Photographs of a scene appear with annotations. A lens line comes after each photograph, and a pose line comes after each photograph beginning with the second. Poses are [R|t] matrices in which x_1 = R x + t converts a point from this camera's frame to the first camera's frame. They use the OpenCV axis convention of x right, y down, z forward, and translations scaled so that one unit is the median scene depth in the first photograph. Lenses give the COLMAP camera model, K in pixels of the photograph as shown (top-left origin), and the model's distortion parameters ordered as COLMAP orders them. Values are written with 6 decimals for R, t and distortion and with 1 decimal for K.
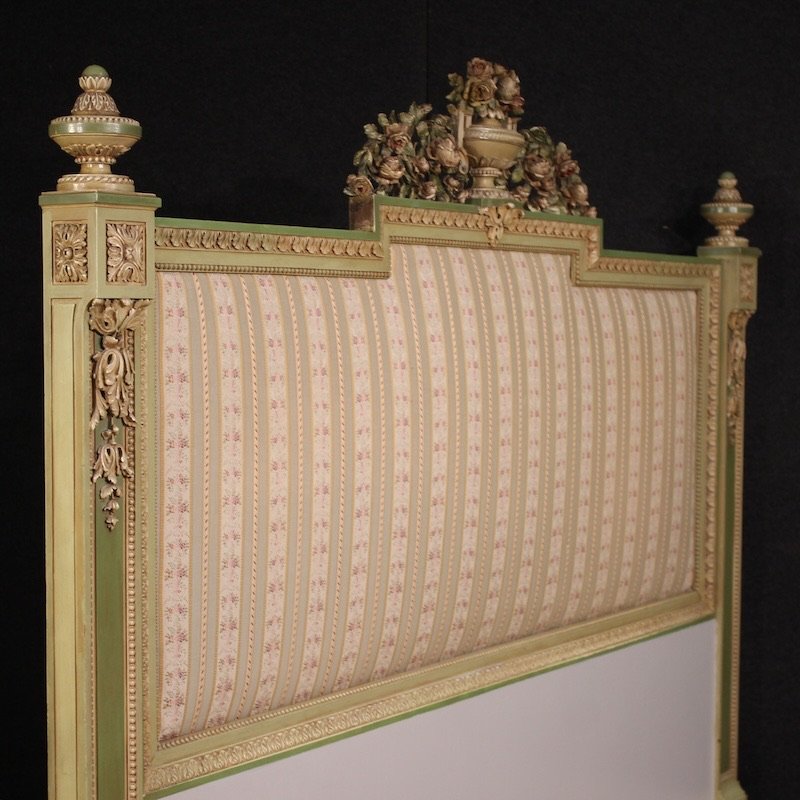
lens RADIAL K [[1778.7, 0, 400.3], [0, 1778.7, 399.8], [0, 0, 1]] dist [0.028405, 0.000000]
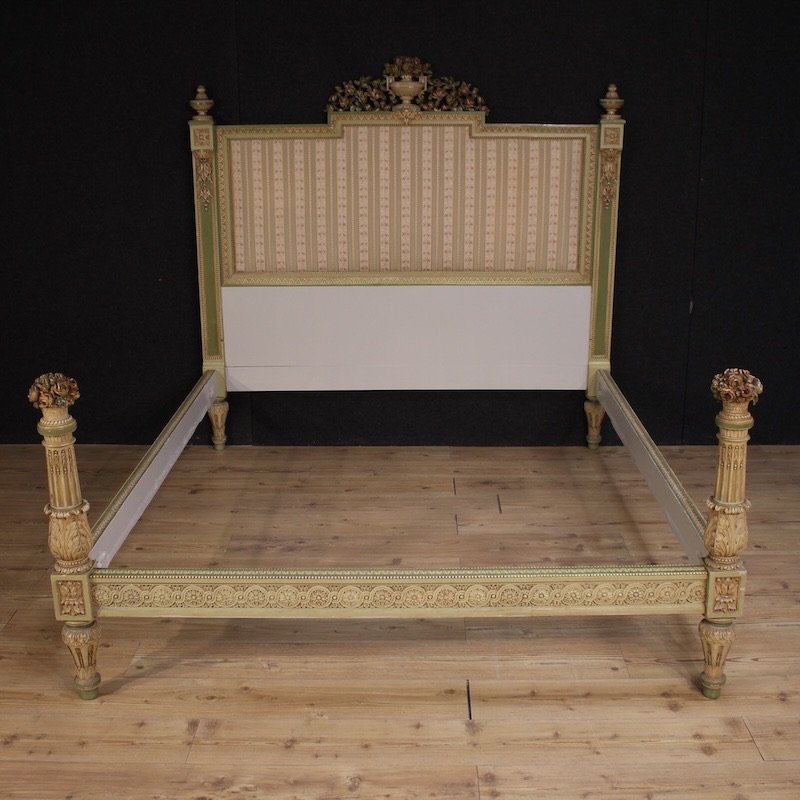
lens RADIAL K [[1050.3, 0, 401.3], [0, 1050.3, 401.5], [0, 0, 1]] dist [-0.142049, 0.000000]
pose [[0.549858, 0.242141, -0.799390, 1.447367], [-0.030891, 0.962298, 0.270239, -0.111095], [0.834687, -0.123899, 0.536607, 0.085803]]
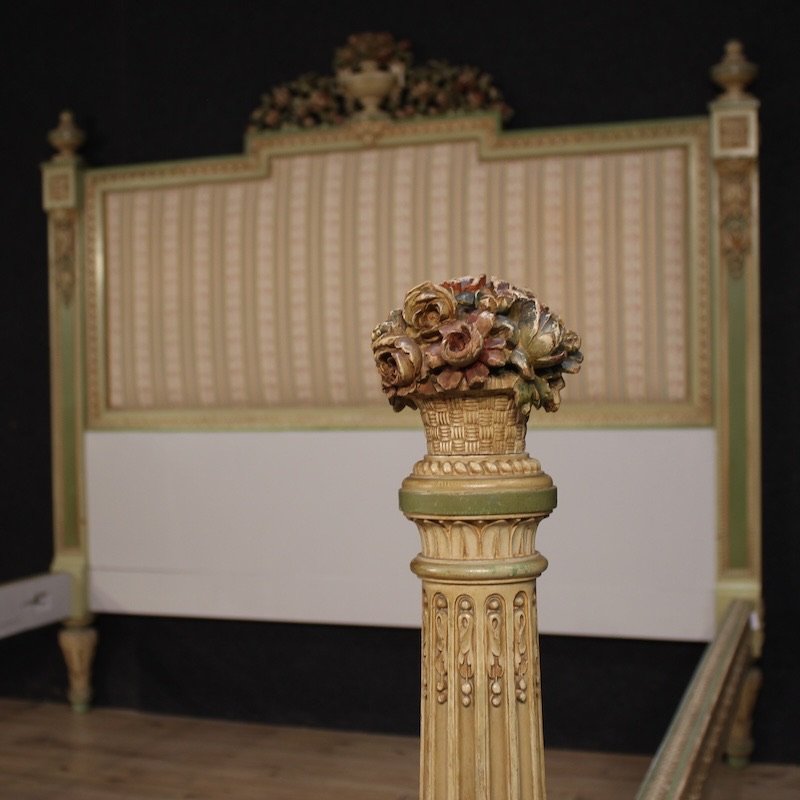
lens RADIAL K [[1216.4, 0, 398.7], [0, 1216.4, 399.8], [0, 0, 1]] dist [-0.088657, 0.000000]
pose [[0.256175, 0.011139, -0.966566, 1.112303], [-0.022591, 0.999729, 0.005534, 0.132235], [0.966366, 0.020418, 0.256357, 0.766885]]
